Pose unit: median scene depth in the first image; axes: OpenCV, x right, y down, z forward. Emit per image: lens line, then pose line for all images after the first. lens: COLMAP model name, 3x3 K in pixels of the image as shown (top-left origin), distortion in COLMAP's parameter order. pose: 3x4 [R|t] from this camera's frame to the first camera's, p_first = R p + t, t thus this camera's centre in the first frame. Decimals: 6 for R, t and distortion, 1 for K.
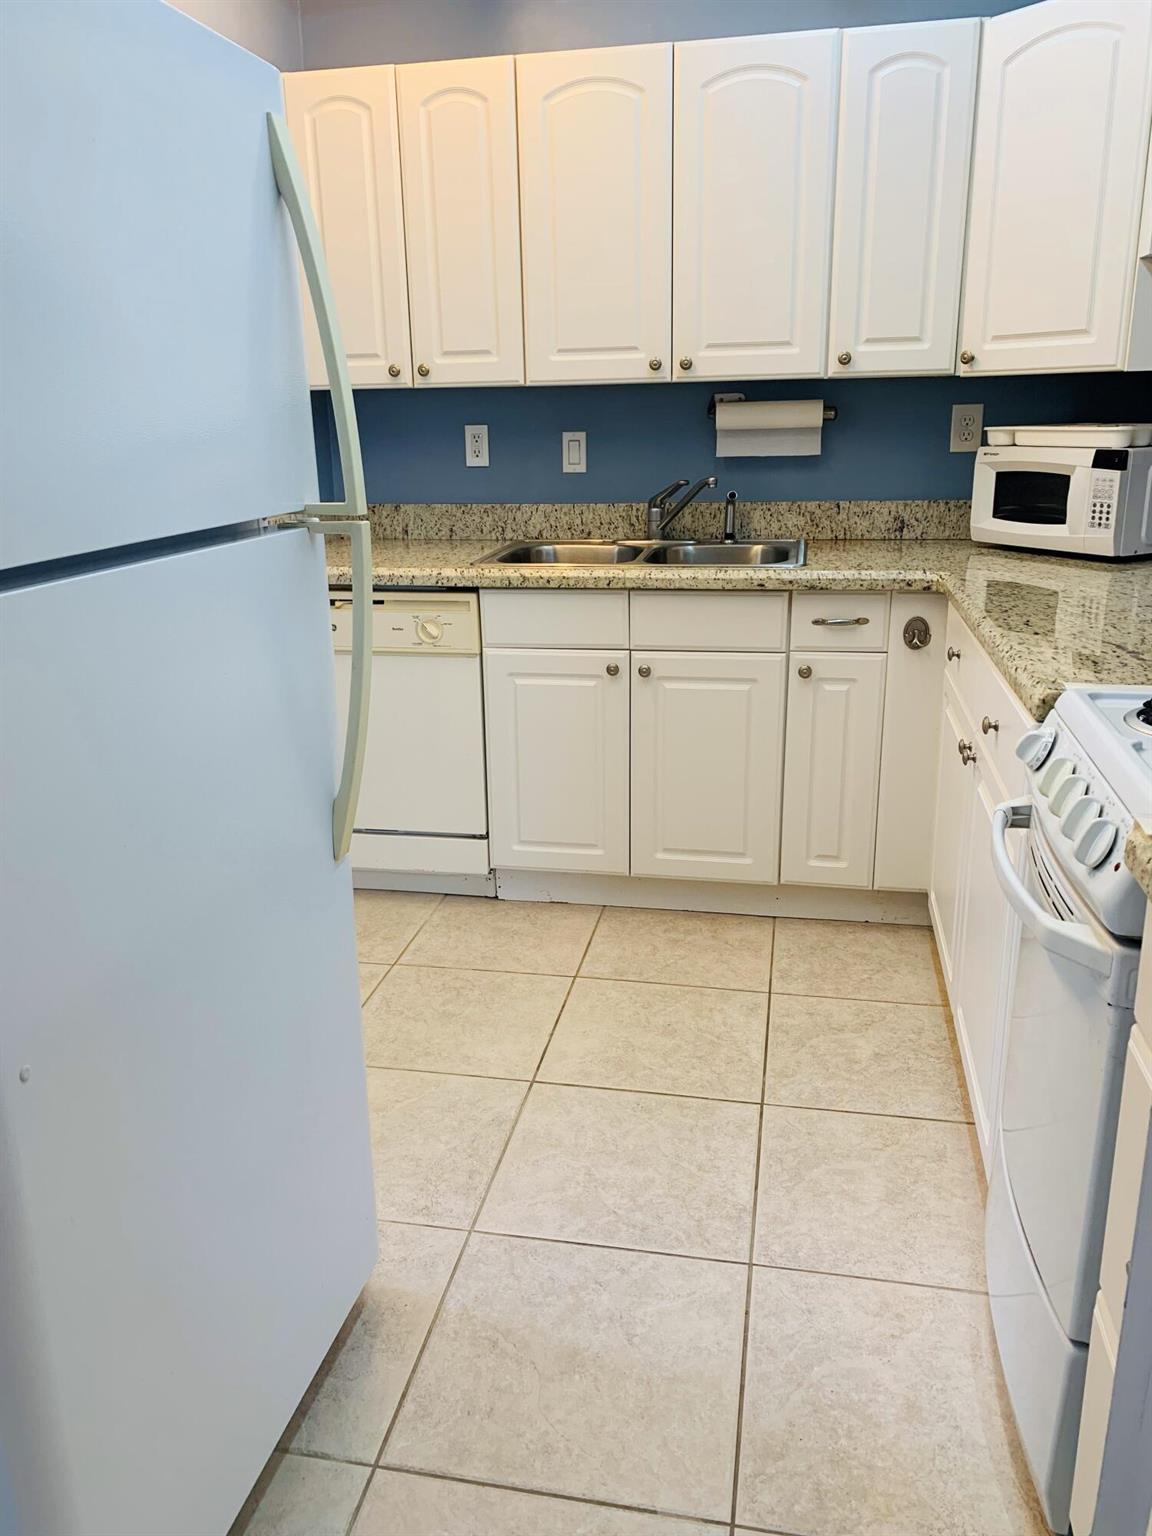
lens RADIAL K [[1266.4, 0, 578.0], [0, 1266.4, 764.3], [0, 0, 1]] dist [0.028750, -0.021118]
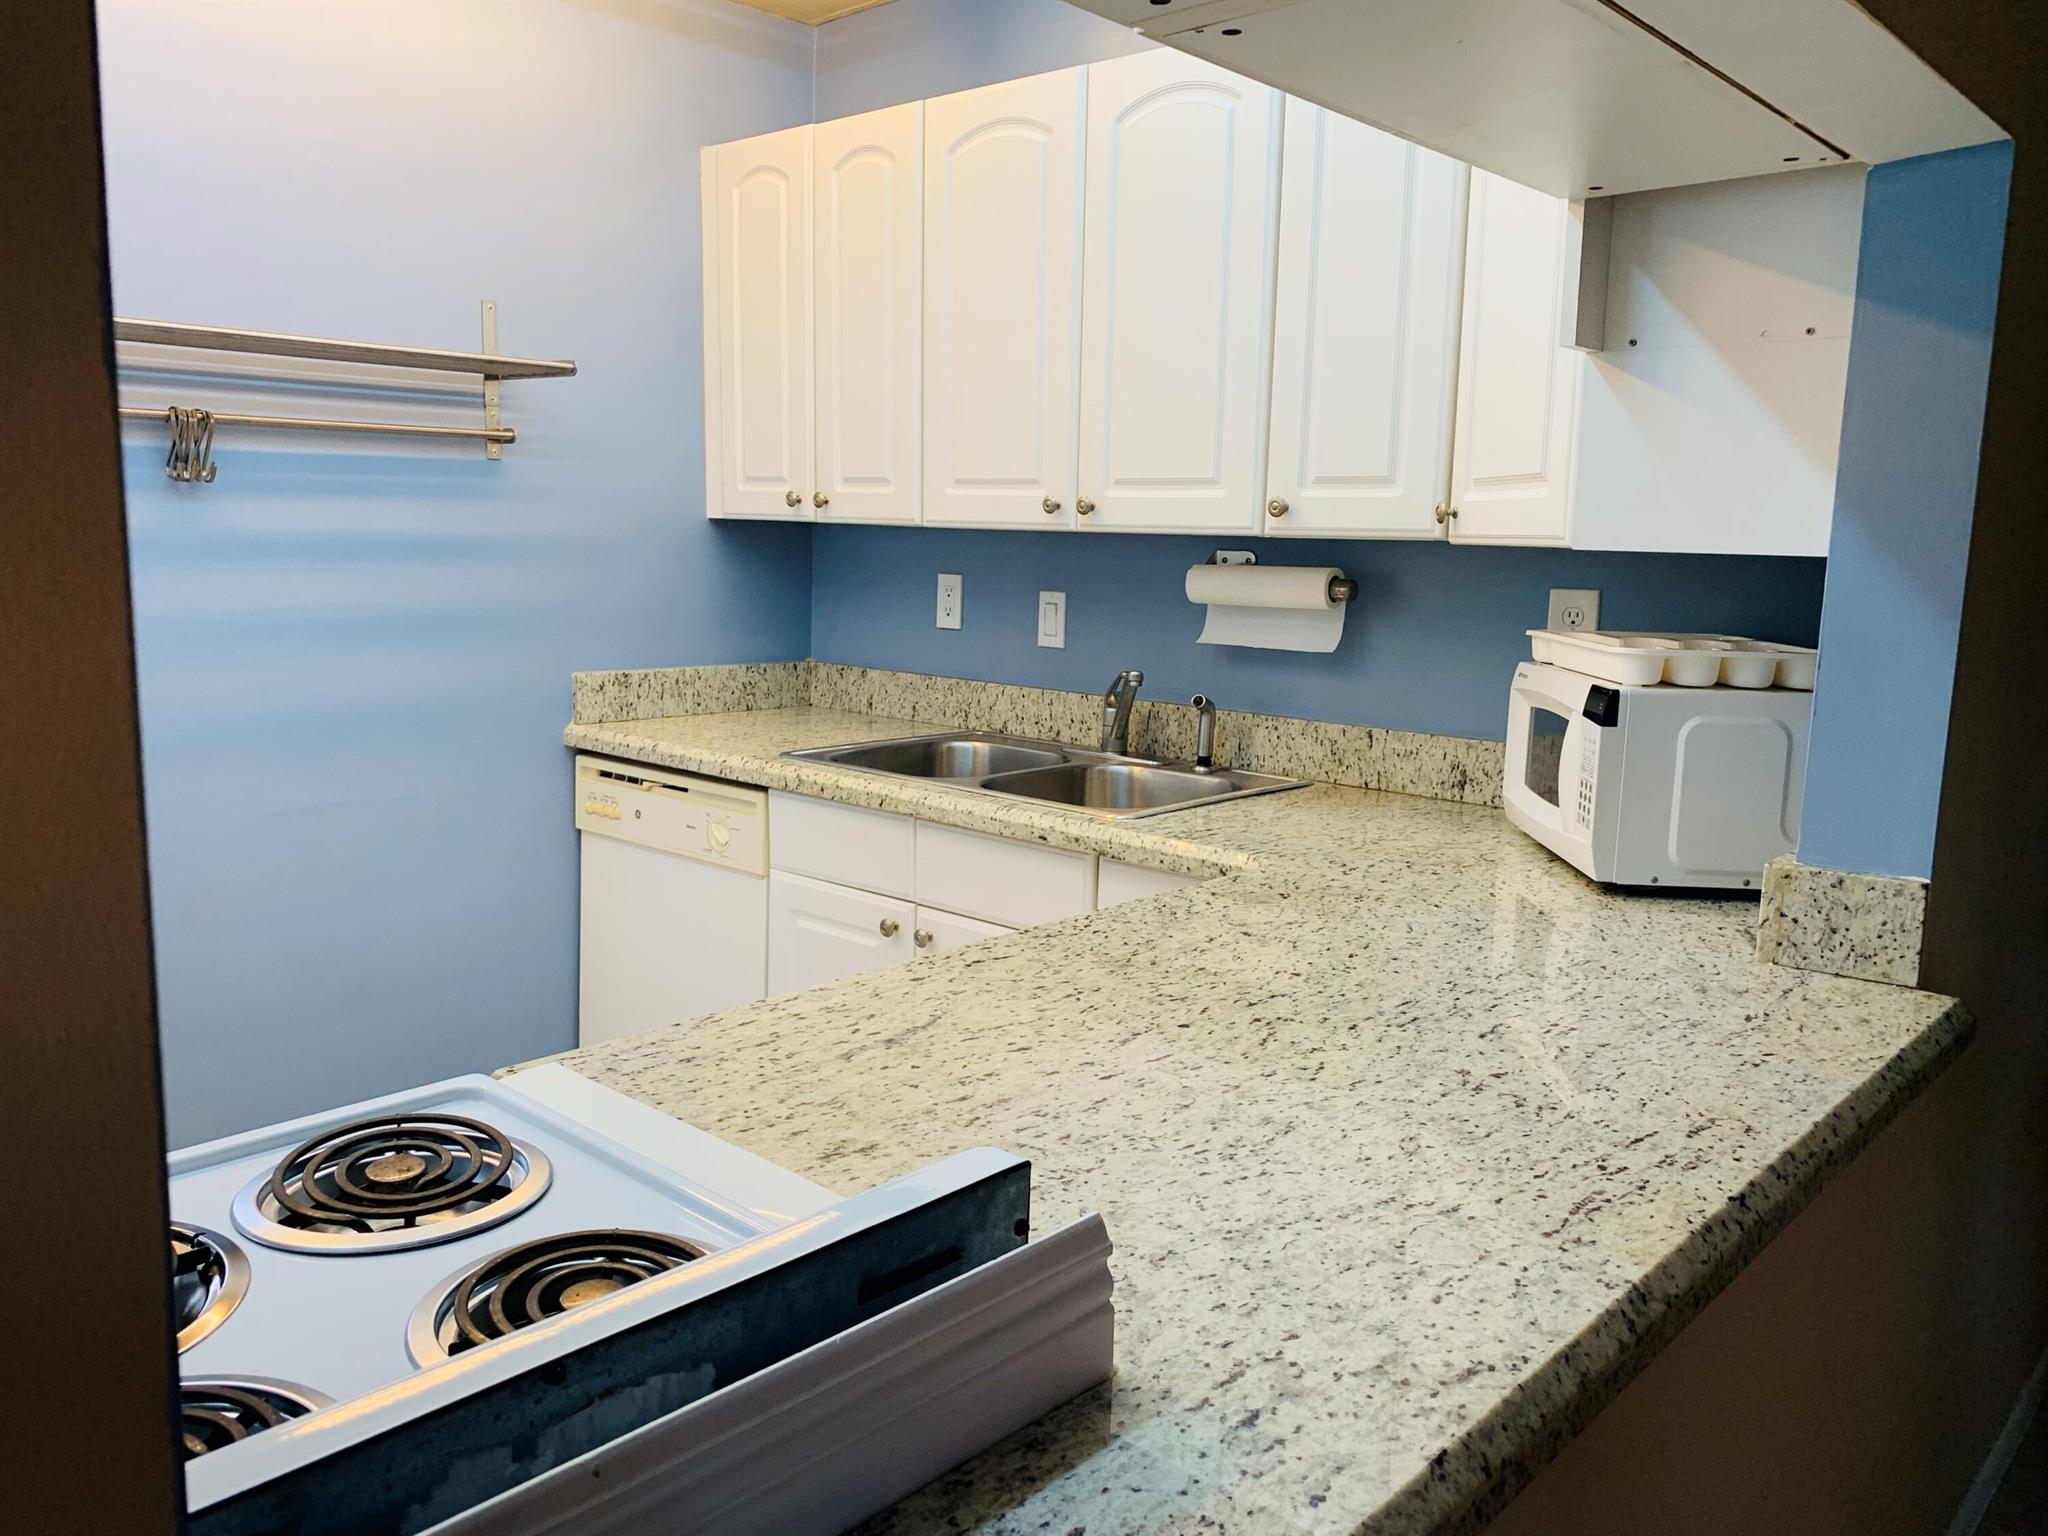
lens RADIAL K [[1572.9, 0, 1081.3], [0, 1572.9, 760.4], [0, 0, 1]] dist [0.053874, -0.037473]
pose [[0.858066, 0.121662, -0.498920, 0.473700], [-0.190582, 0.977593, -0.089386, -0.095395], [0.476866, 0.171784, 0.862026, 0.266136]]
